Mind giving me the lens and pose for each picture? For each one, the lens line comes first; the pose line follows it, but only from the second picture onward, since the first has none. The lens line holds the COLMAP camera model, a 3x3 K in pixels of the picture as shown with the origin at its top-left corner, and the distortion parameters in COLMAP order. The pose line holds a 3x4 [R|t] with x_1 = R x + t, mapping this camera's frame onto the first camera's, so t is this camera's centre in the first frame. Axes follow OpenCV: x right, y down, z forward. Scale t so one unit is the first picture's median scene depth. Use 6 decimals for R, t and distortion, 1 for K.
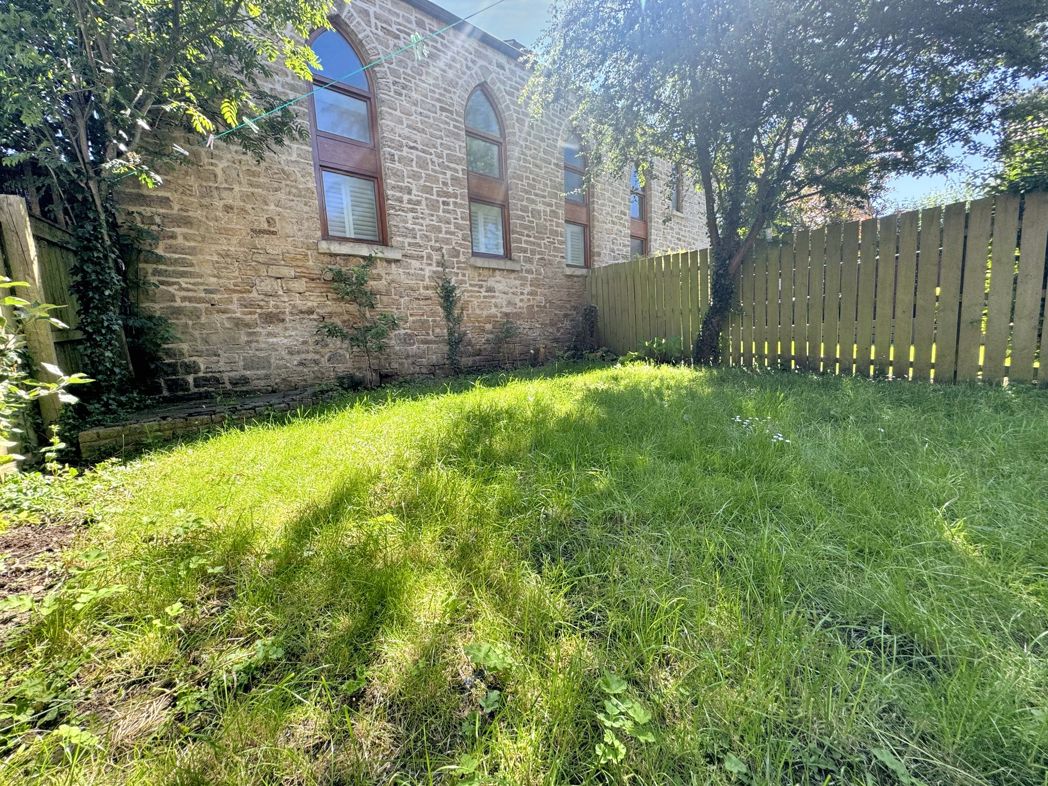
lens RADIAL K [[418.7, 0, 525.3], [0, 418.7, 387.0], [0, 0, 1]] dist [-0.000810, 0.000758]
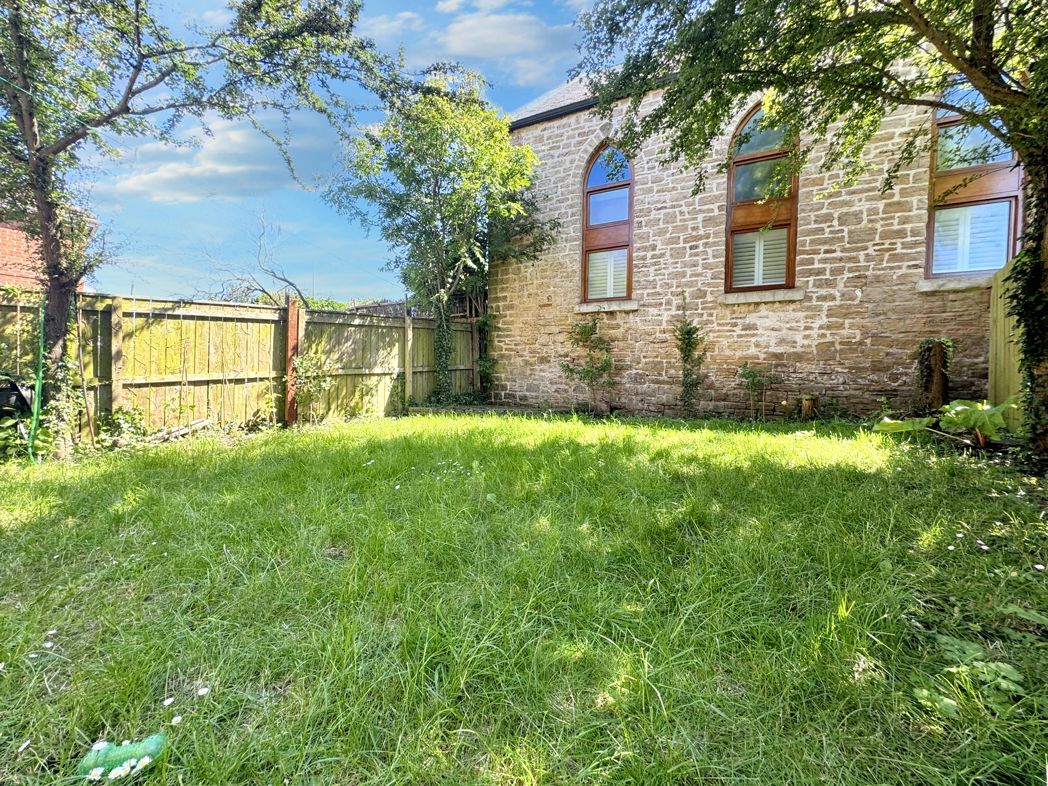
lens RADIAL K [[418.7, 0, 524.6], [0, 418.7, 398.2], [0, 0, 1]] dist [-0.000810, 0.000758]
pose [[0.361235, 0.080196, -0.929020, 0.650215], [-0.153218, 0.987858, 0.025699, -0.043400], [0.919801, 0.133059, 0.369136, 0.309136]]
